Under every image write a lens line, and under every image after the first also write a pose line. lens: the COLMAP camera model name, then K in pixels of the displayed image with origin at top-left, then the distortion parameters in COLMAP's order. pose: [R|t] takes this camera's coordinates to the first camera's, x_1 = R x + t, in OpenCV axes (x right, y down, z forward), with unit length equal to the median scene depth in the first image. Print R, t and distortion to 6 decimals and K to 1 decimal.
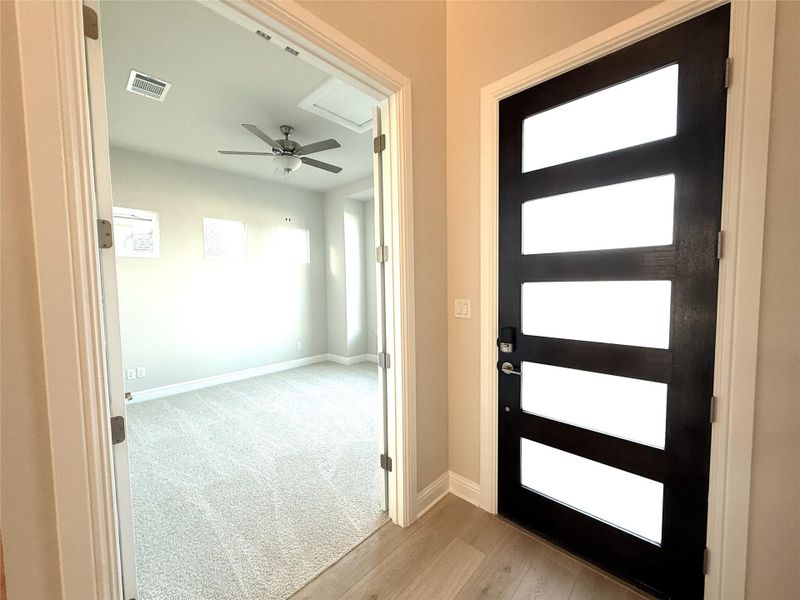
lens RADIAL K [[318.8, 0, 400.3], [0, 318.8, 301.1], [0, 0, 1]] dist [0.004276, 0.000314]
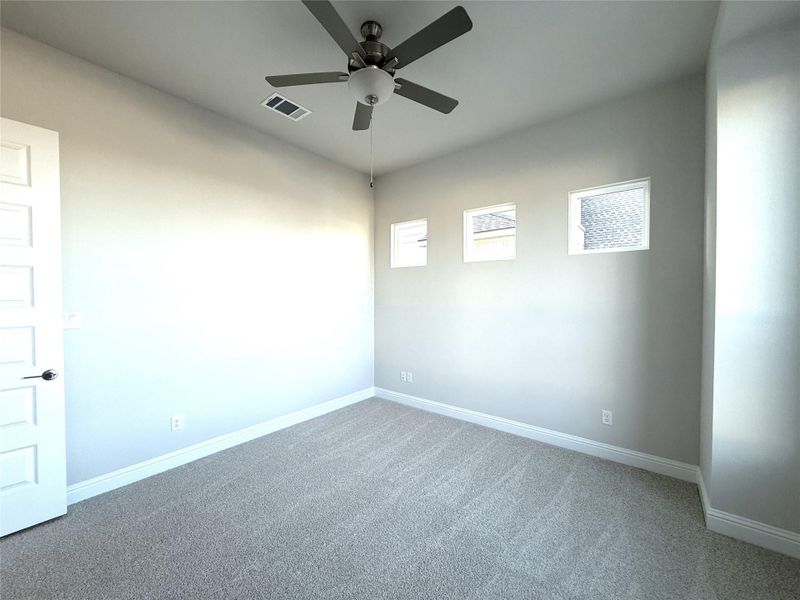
lens RADIAL K [[318.8, 0, 399.9], [0, 318.8, 299.4], [0, 0, 1]] dist [0.004276, 0.000314]
pose [[0.070541, 0.025301, -0.997188, 0.167364], [-0.059812, 0.997987, 0.021090, -0.039144], [0.995714, 0.058156, 0.071912, 0.681211]]
